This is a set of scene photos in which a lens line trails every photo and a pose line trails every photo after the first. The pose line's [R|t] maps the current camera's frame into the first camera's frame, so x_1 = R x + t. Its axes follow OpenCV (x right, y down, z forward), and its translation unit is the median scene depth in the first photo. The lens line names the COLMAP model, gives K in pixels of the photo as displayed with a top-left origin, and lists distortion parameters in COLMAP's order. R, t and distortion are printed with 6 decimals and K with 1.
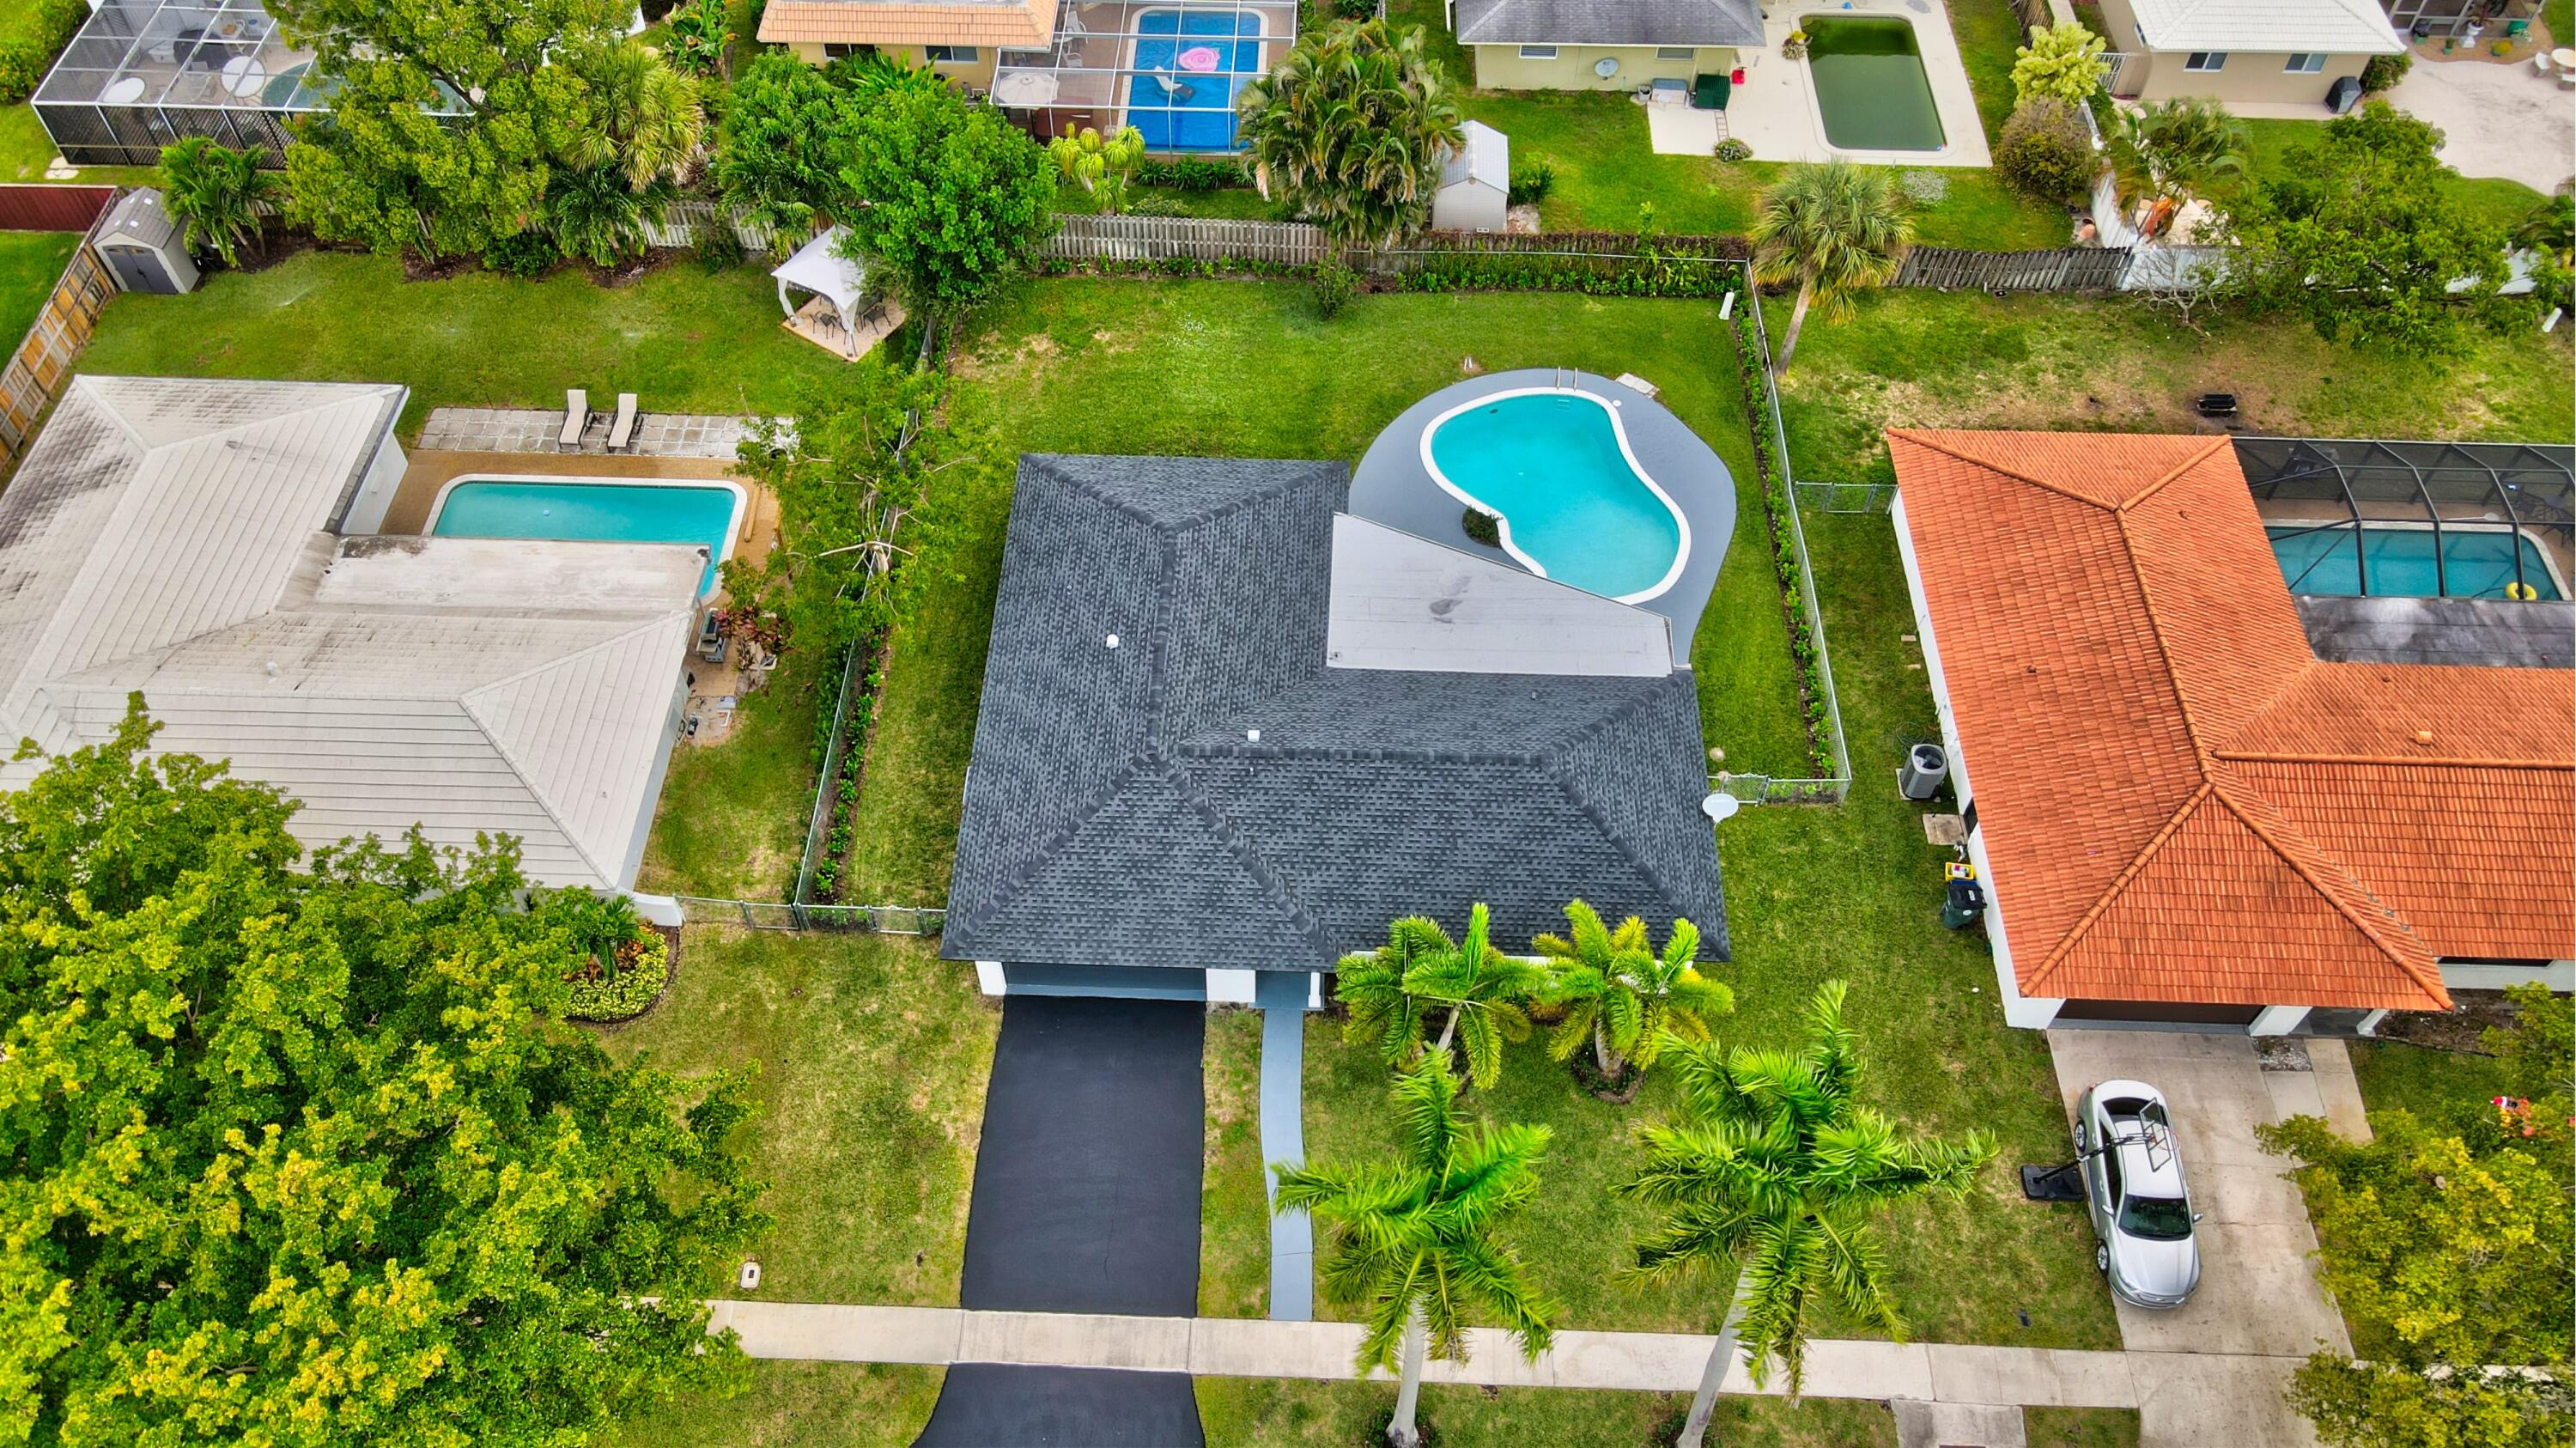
lens RADIAL K [[1902.5, 0, 1269.5], [0, 1902.5, 710.2], [0, 0, 1]] dist [-0.005807, 0.029222]
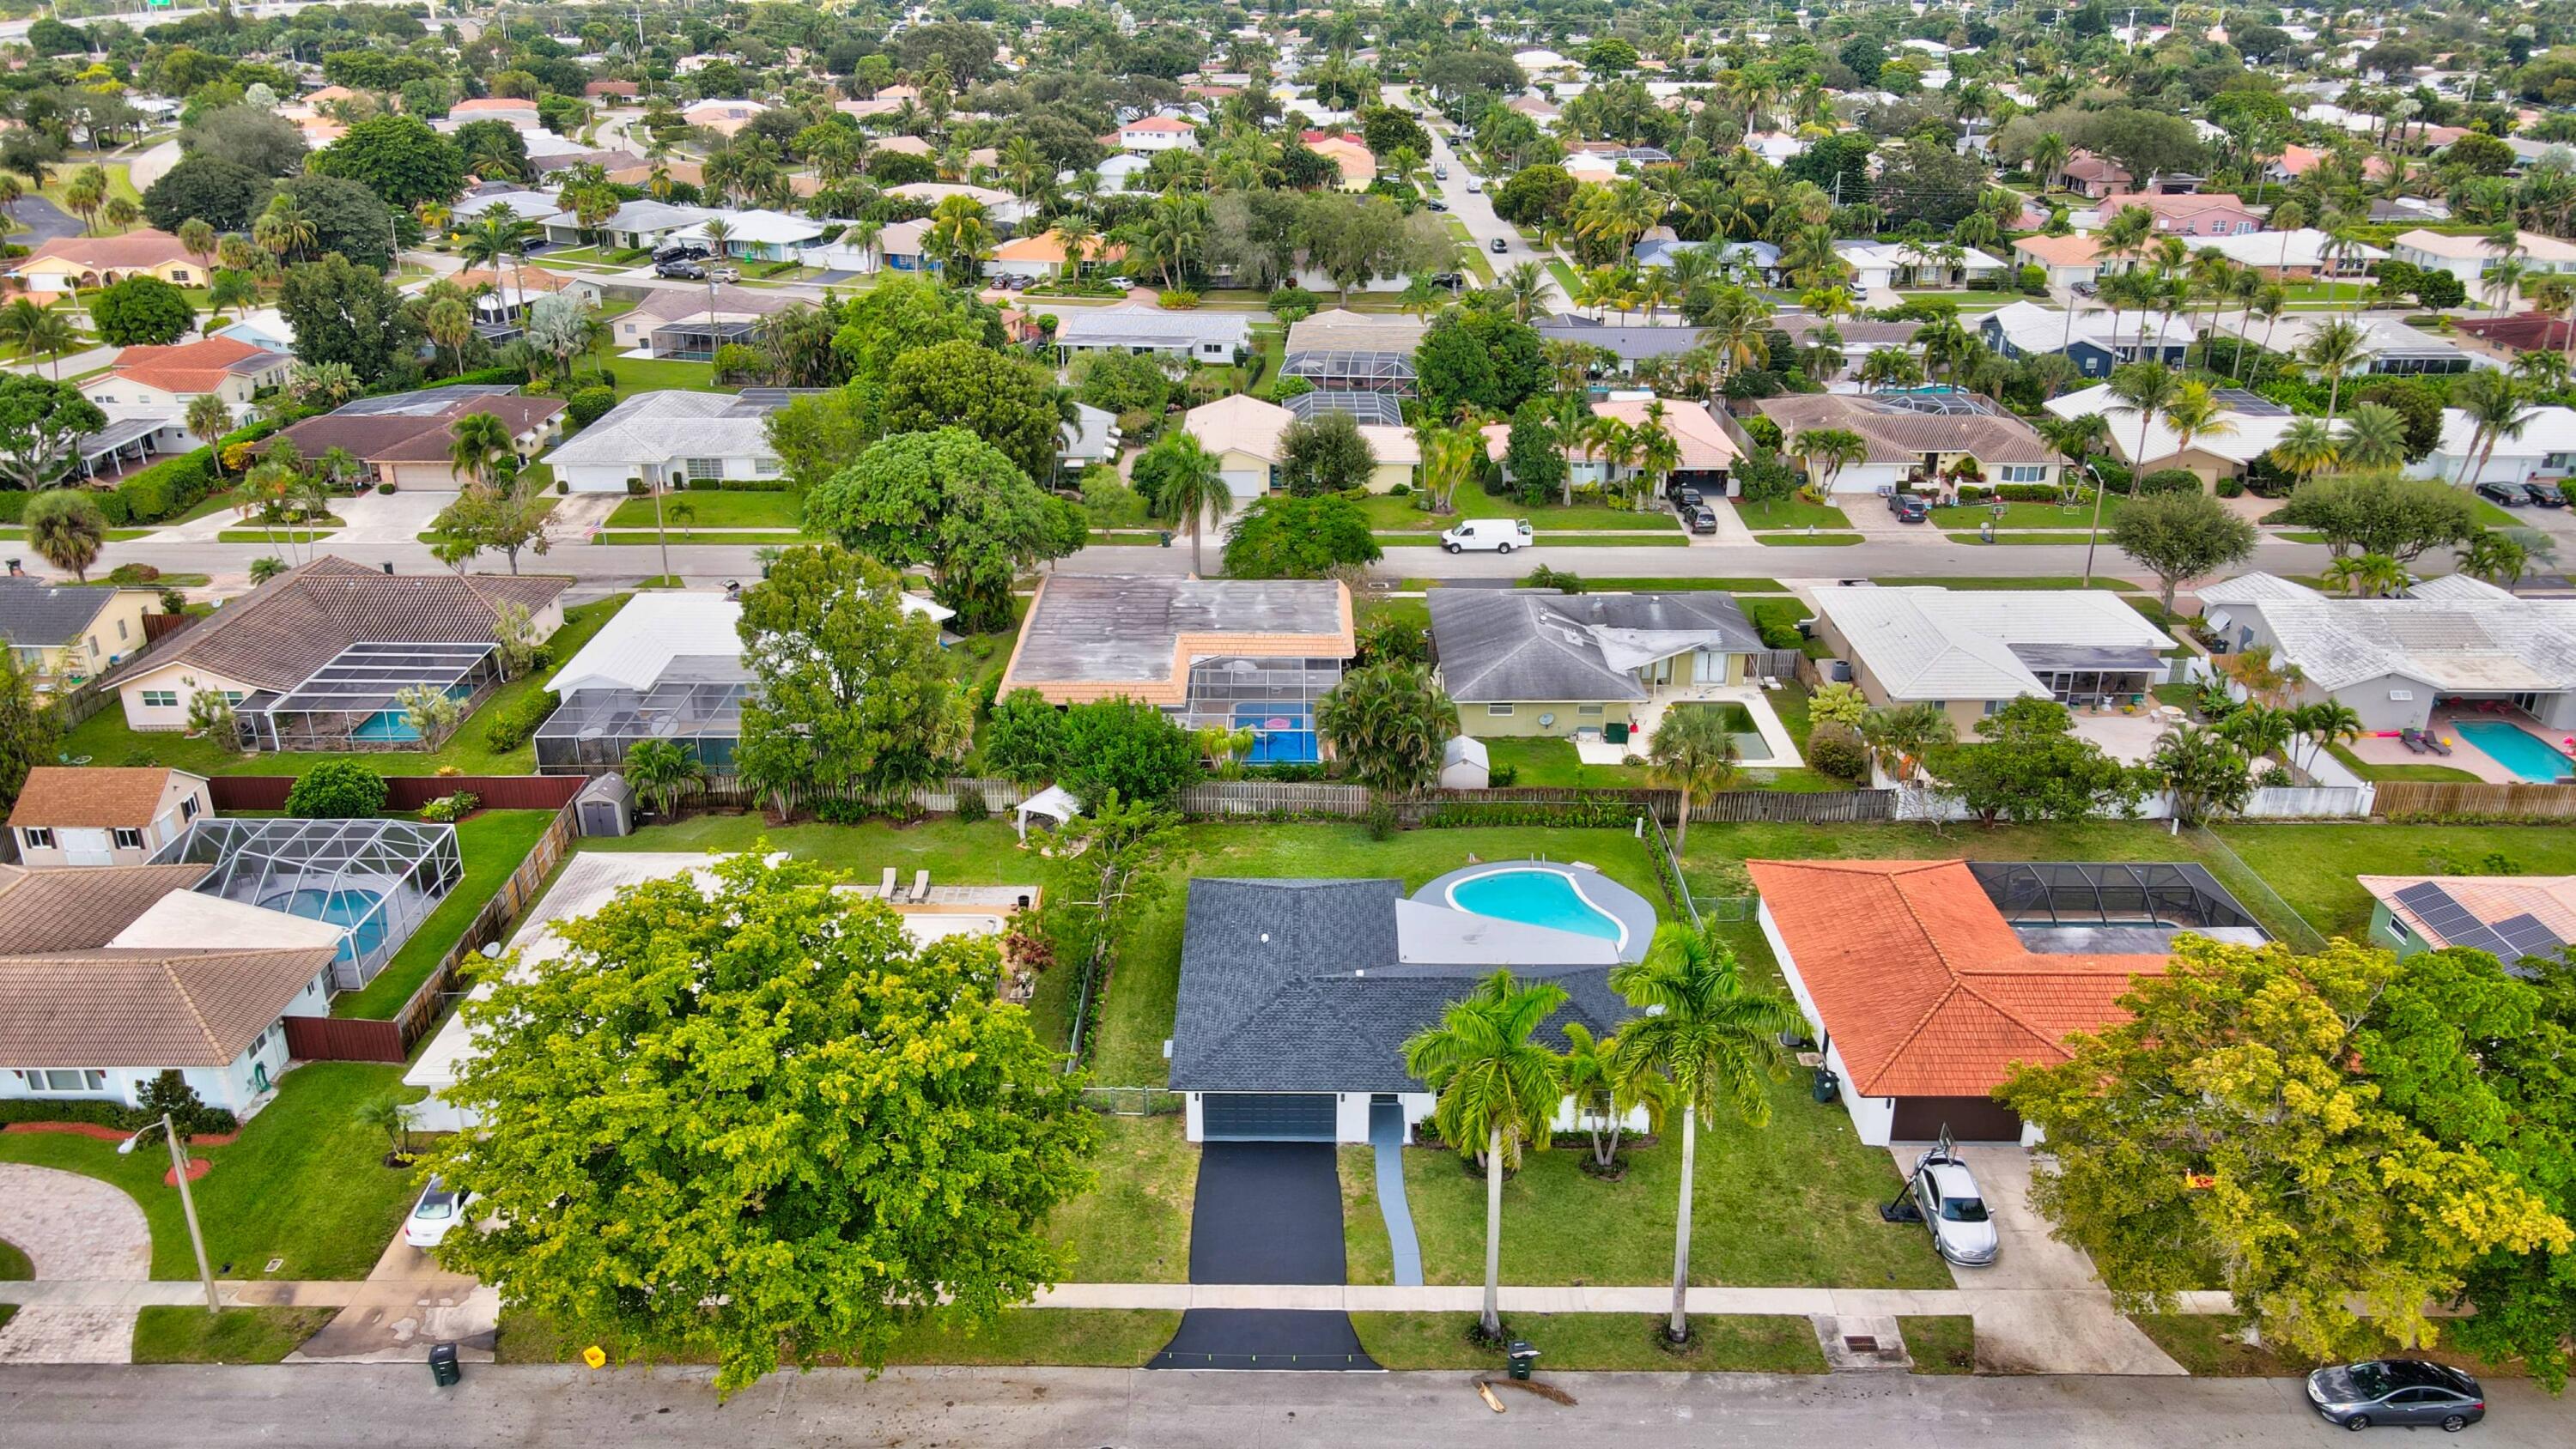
lens RADIAL K [[1902.0, 0, 1260.3], [0, 1902.0, 742.0], [0, 0, 1]] dist [-0.005807, 0.029222]
pose [[0.999778, -0.014322, 0.015425, -0.115108], [0.019994, 0.875223, -0.483306, 0.621658], [-0.006578, 0.483507, 0.875316, -0.493167]]
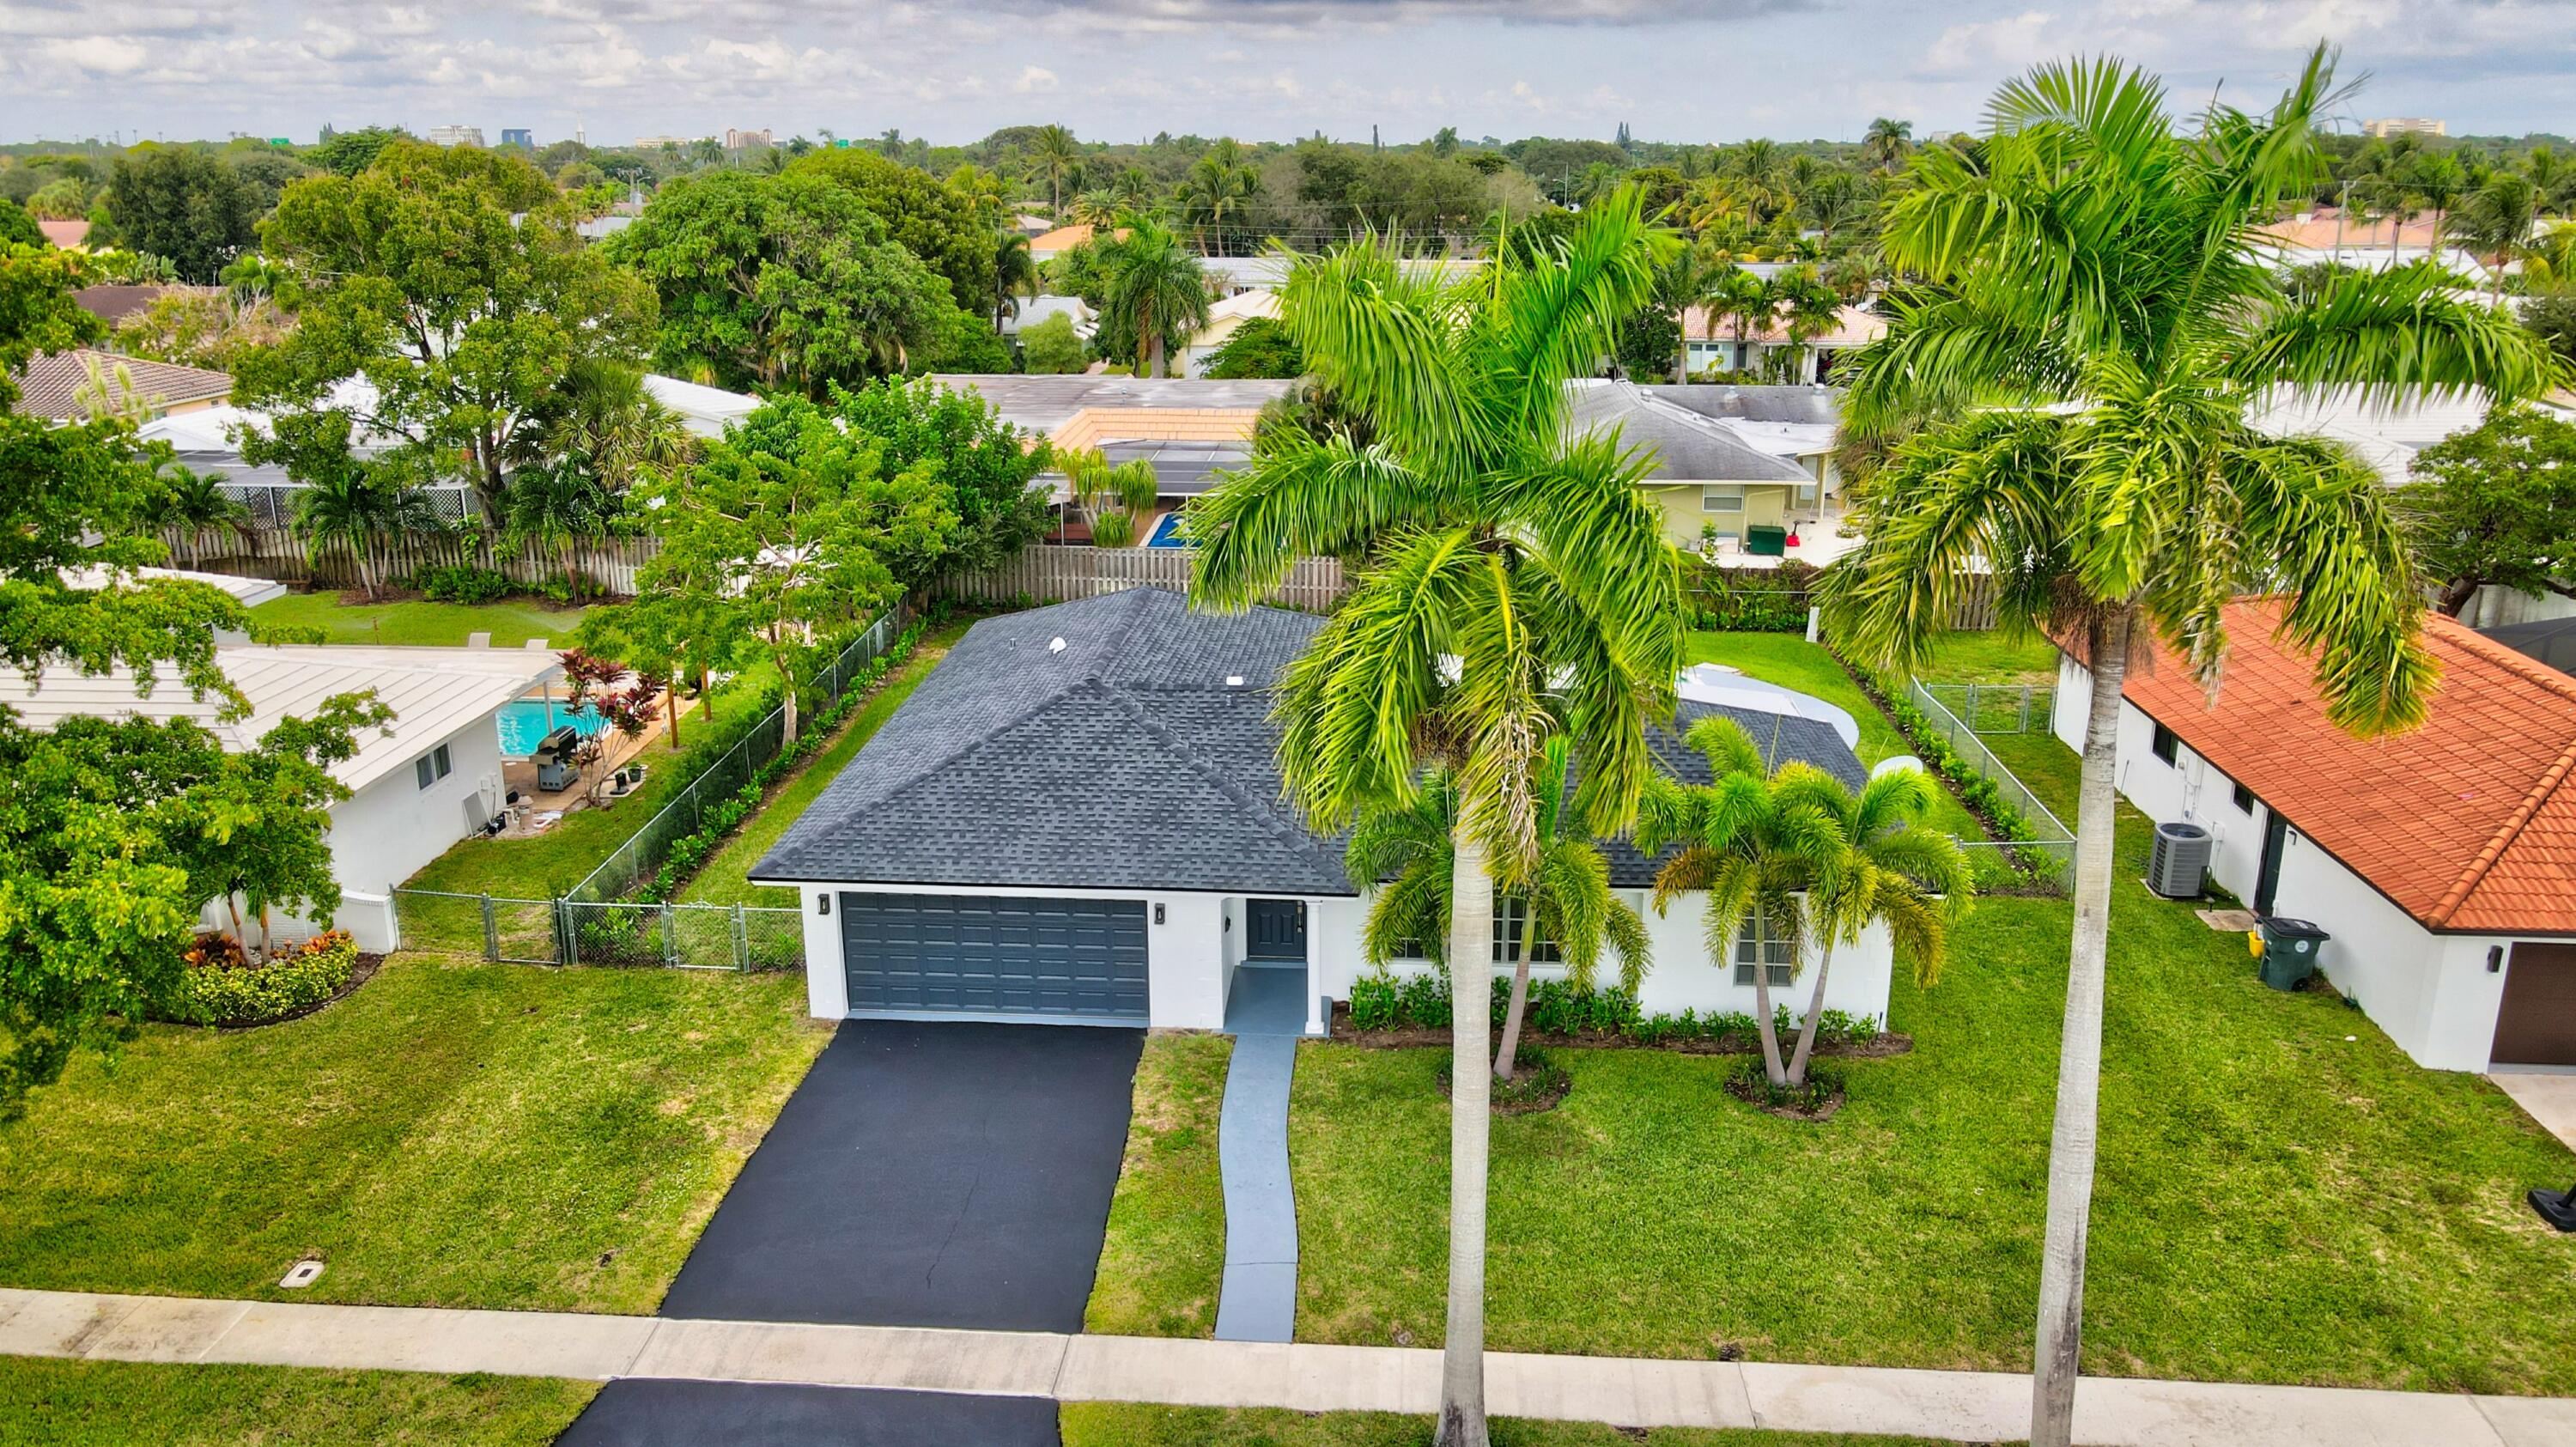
lens RADIAL K [[1902.4, 0, 1273.3], [0, 1902.4, 720.9], [0, 0, 1]] dist [-0.005807, 0.029222]
pose [[0.999411, 0.006892, -0.033609, 0.031447], [-0.025146, 0.813577, -0.580914, 0.455782], [0.023340, 0.581417, 0.813271, 0.422679]]
